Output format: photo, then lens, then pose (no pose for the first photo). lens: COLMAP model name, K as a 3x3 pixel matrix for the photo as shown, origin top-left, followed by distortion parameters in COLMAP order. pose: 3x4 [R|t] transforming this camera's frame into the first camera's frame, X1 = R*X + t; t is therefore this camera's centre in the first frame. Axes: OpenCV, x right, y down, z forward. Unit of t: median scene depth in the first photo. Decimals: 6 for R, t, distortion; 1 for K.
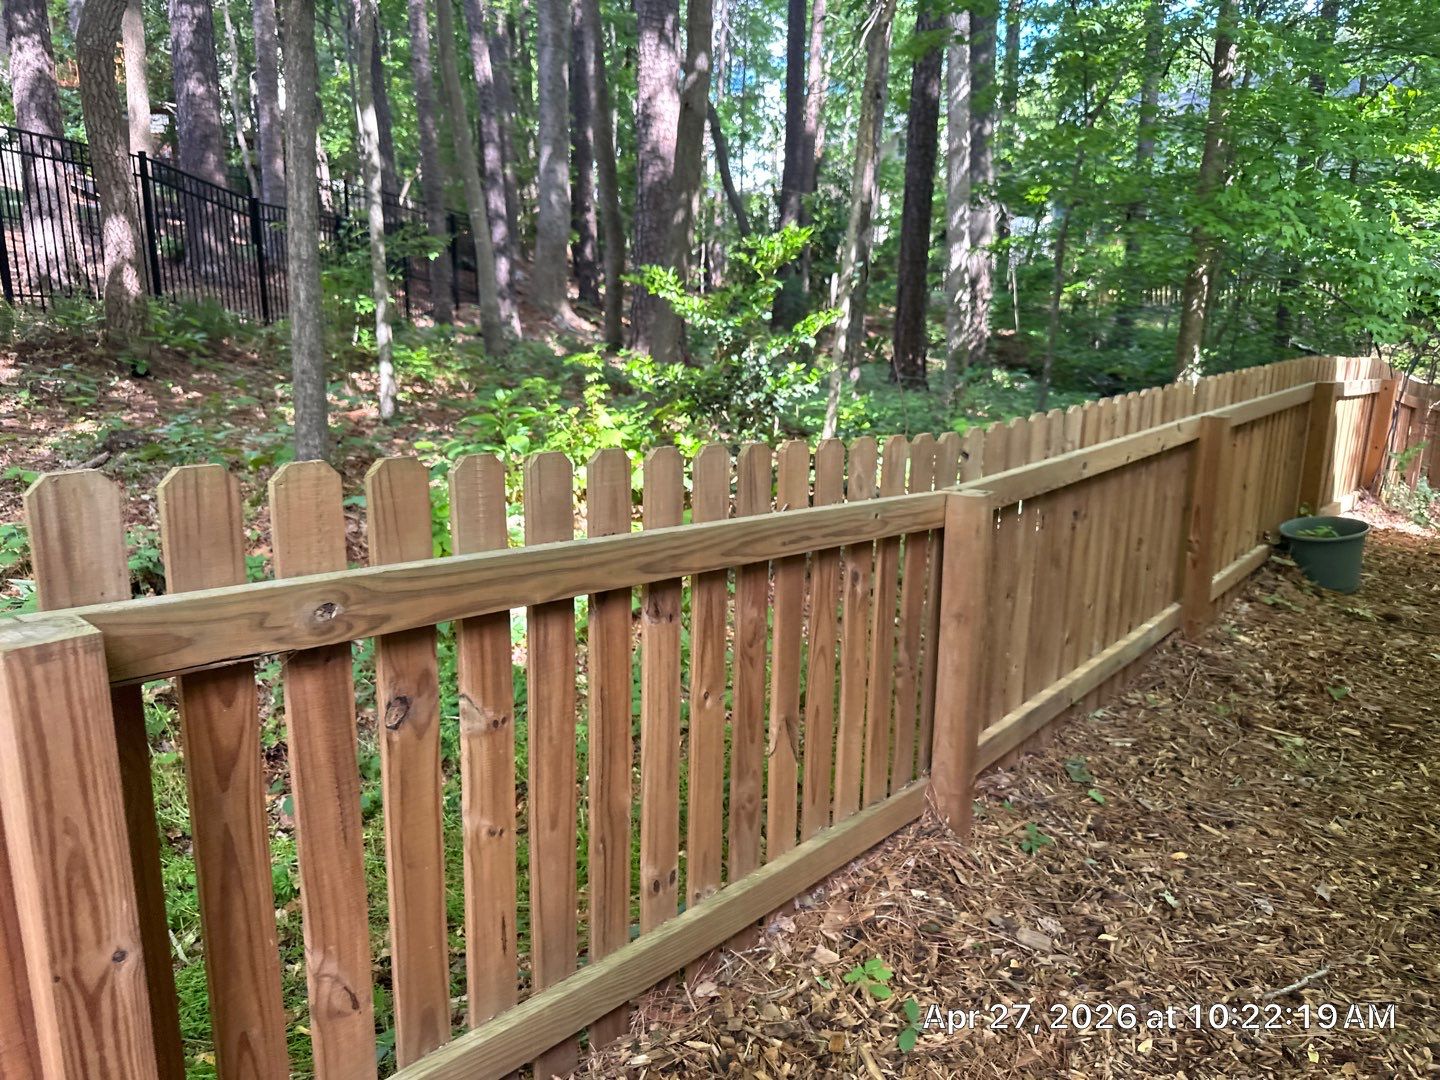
lens RADIAL K [[1096.3, 0, 720.0], [0, 1096.3, 540.0], [0, 0, 1]] dist [0.006962, 0.003129]
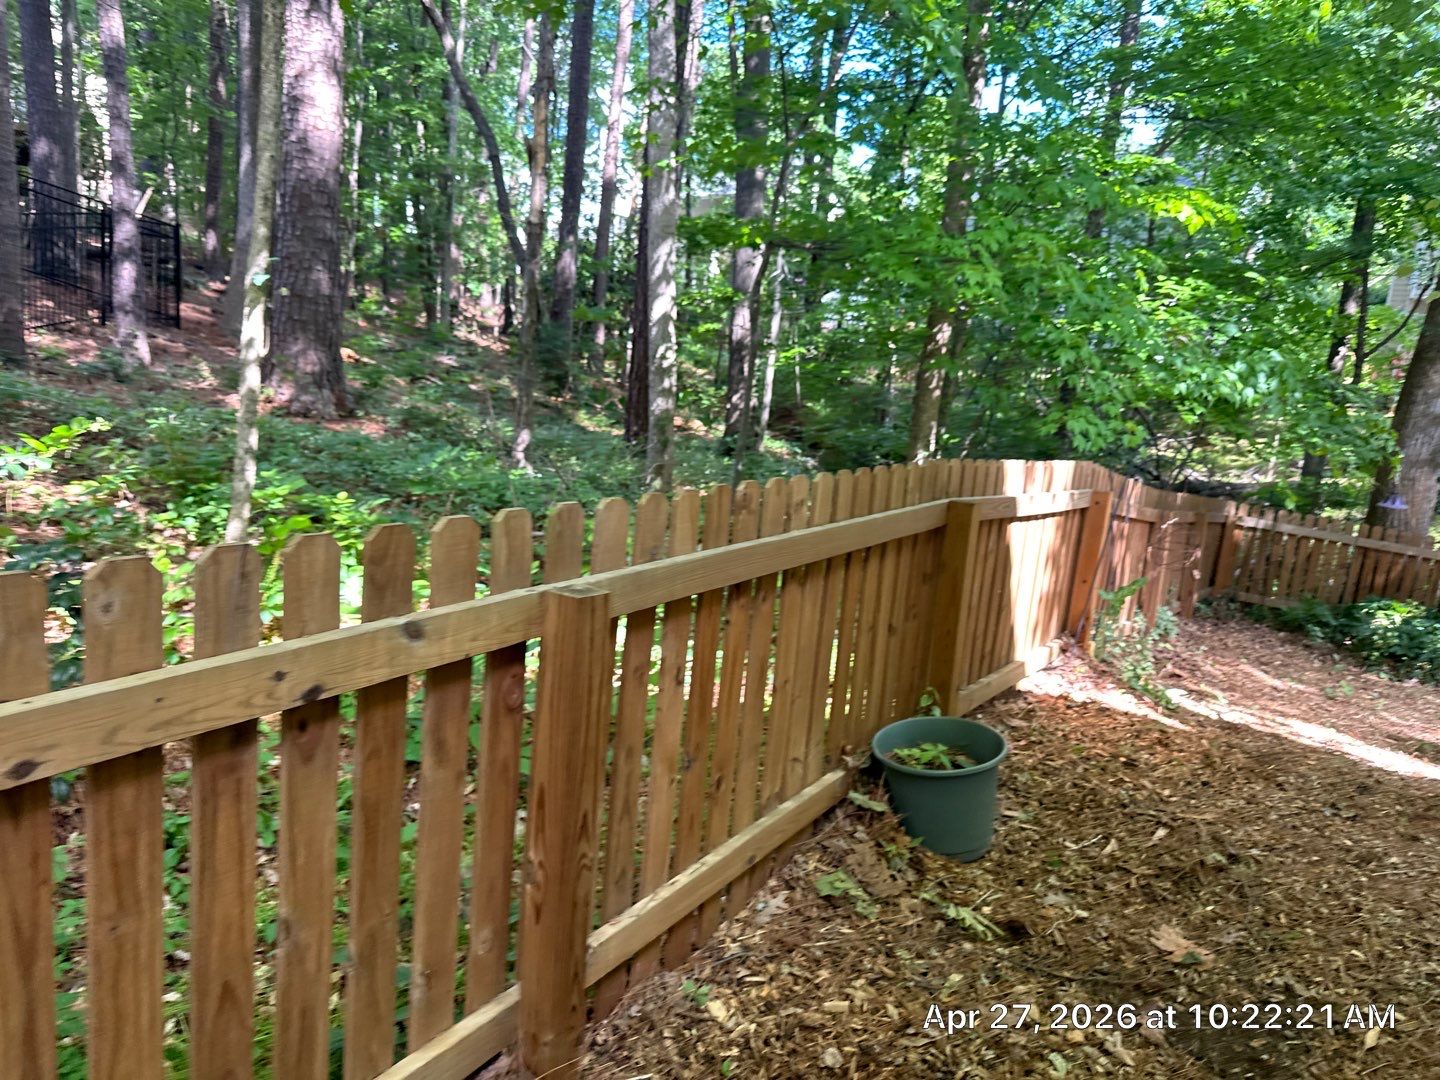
lens RADIAL K [[1096.3, 0, 720.0], [0, 1096.3, 540.0], [0, 0, 1]] dist [0.006962, 0.003129]
pose [[0.987418, 0.053888, 0.148664, 0.259031], [-0.046258, 0.997452, -0.054316, -0.065349], [-0.151212, 0.046756, 0.987395, 0.324699]]
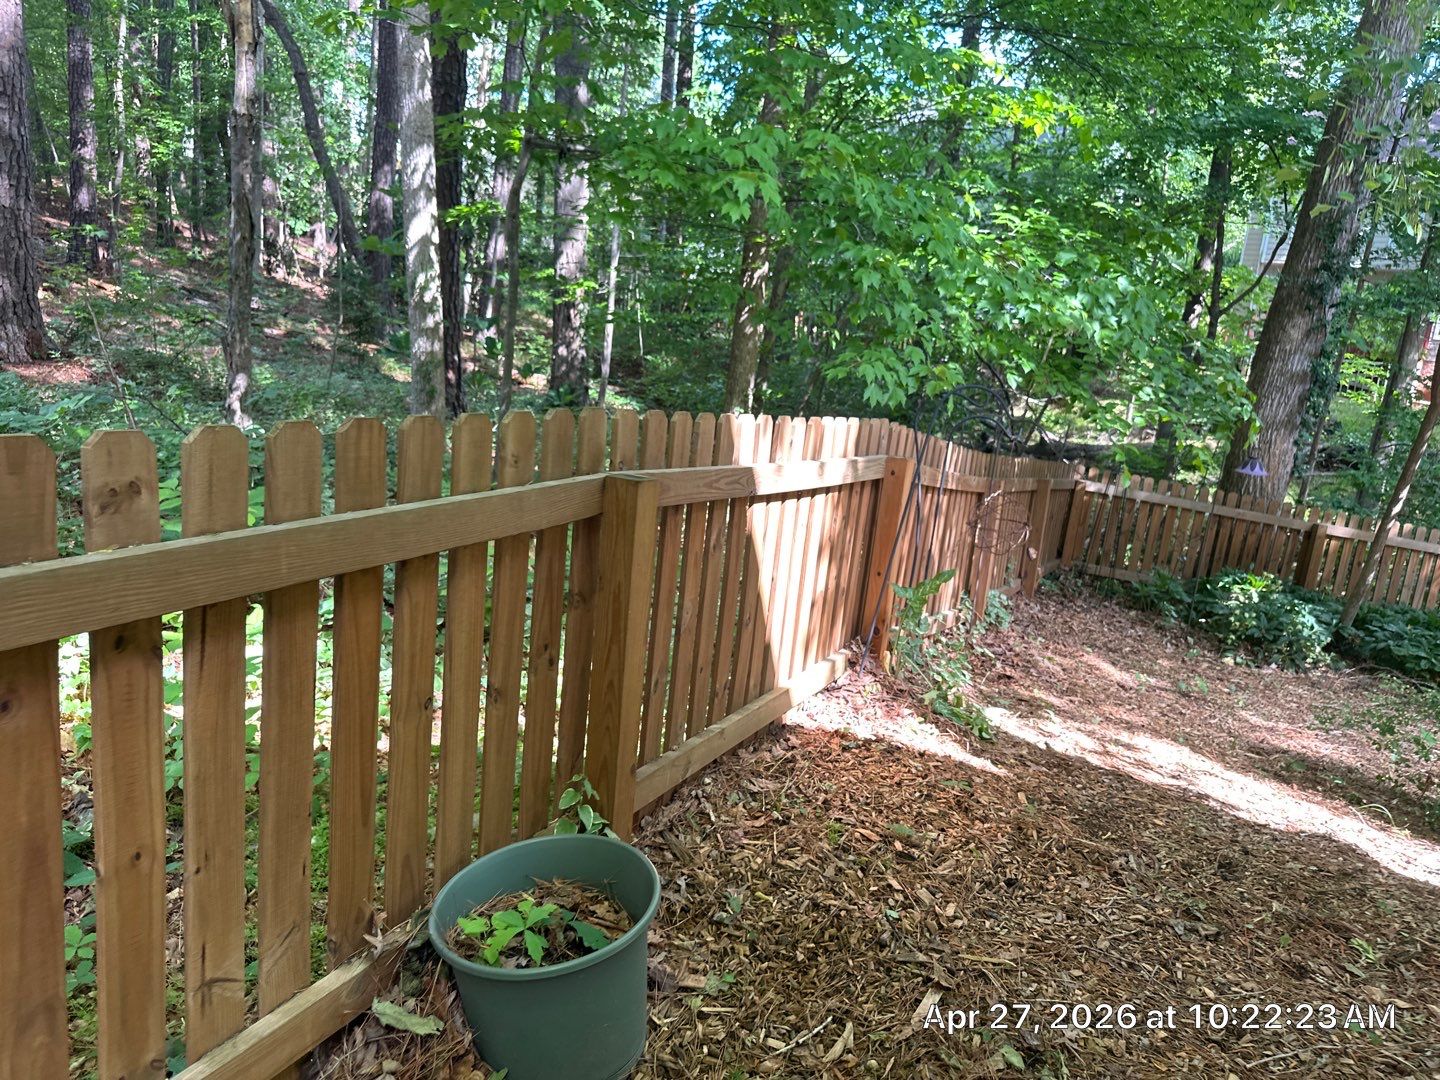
lens RADIAL K [[1108.4, 0, 716.2], [0, 1108.4, 504.8], [0, 0, 1]] dist [0.096752, -0.106785]
pose [[0.964608, 0.053439, 0.258217, 0.388628], [-0.040708, 0.997689, -0.054406, -0.091717], [-0.260528, 0.041969, 0.964554, 0.491694]]
